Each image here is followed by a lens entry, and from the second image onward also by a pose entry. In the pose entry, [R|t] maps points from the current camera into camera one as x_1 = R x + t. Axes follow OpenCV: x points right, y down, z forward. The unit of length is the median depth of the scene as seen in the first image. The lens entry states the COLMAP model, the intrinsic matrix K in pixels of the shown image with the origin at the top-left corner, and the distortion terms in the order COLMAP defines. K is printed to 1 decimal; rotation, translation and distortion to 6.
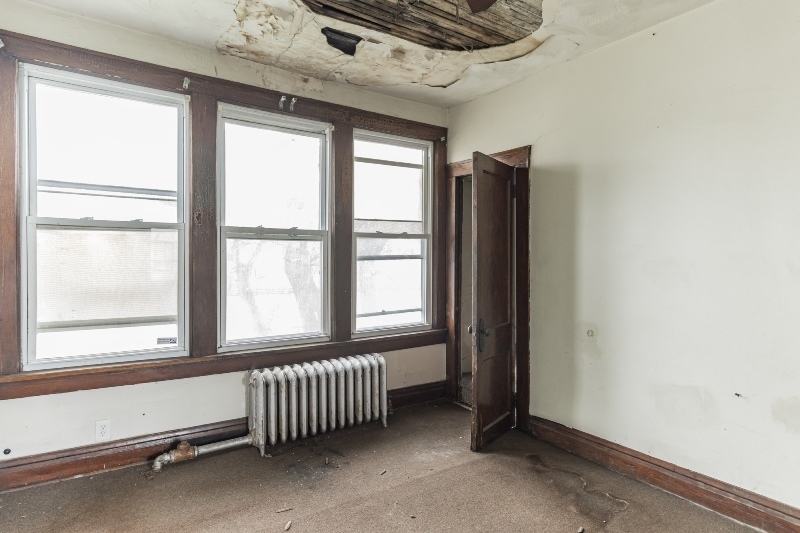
lens RADIAL K [[425.3, 0, 360.1], [0, 425.3, 259.5], [0, 0, 1]] dist [-0.001672, -0.001002]
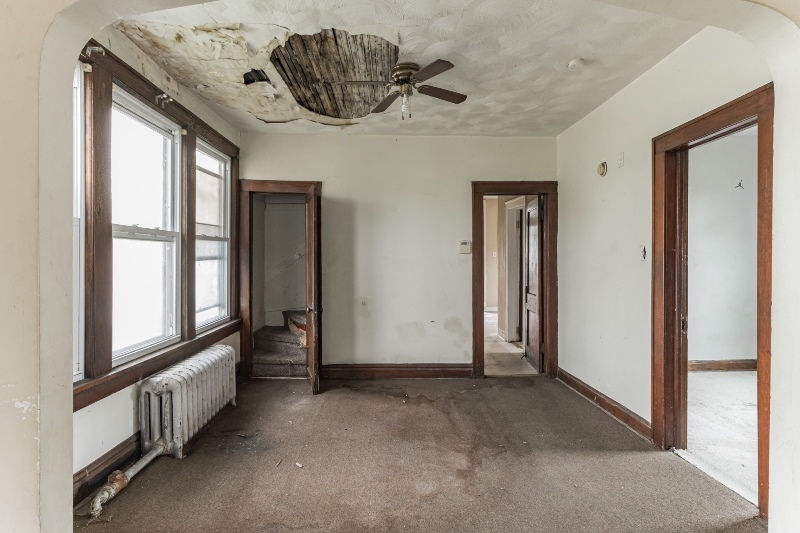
lens RADIAL K [[408.3, 0, 396.1], [0, 408.3, 258.0], [0, 0, 1]] dist [-0.000560, 0.000438]
pose [[0.504765, -0.002540, 0.863253, -0.776794], [0.002943, 0.999995, 0.001221, -0.006751], [-0.863252, 0.001924, 0.504770, 0.076873]]
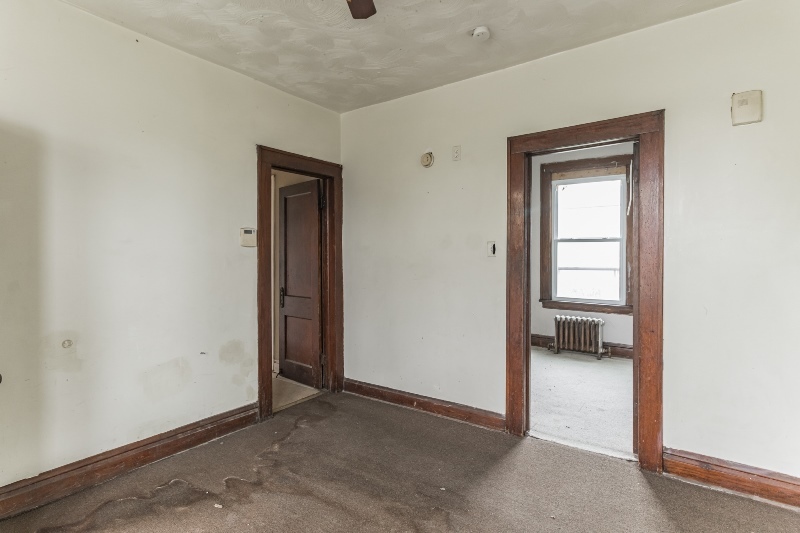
lens RADIAL K [[408.3, 0, 396.1], [0, 408.3, 258.0], [0, 0, 1]] dist [-0.000560, 0.000438]
pose [[-0.381270, -0.014684, 0.924347, -0.435276], [-0.005112, 0.999892, 0.013776, -0.007736], [-0.924450, 0.000527, -0.381303, 0.704761]]
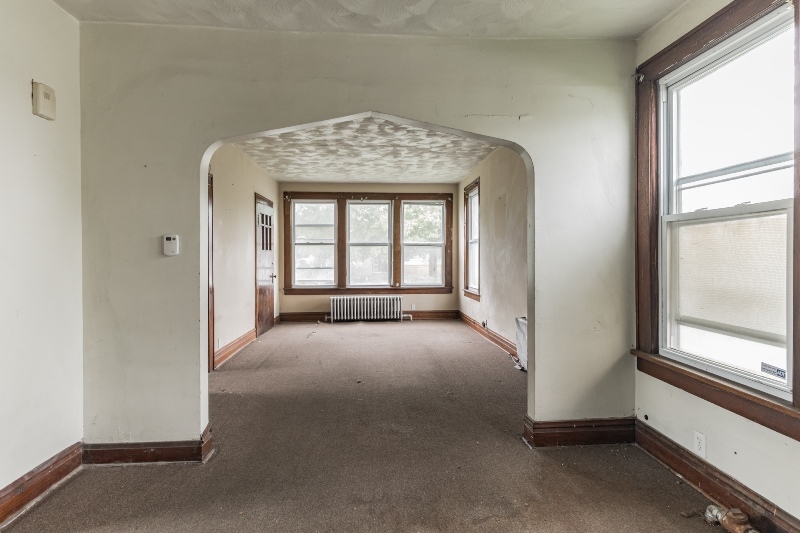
lens RADIAL K [[417.9, 0, 397.8], [0, 417.9, 260.8], [0, 0, 1]] dist [-0.001225, -0.000617]
pose [[-0.454698, 0.005512, -0.890629, 0.426802], [-0.001136, 0.999976, 0.006768, 0.006884], [0.890645, 0.004089, -0.454681, 0.746673]]
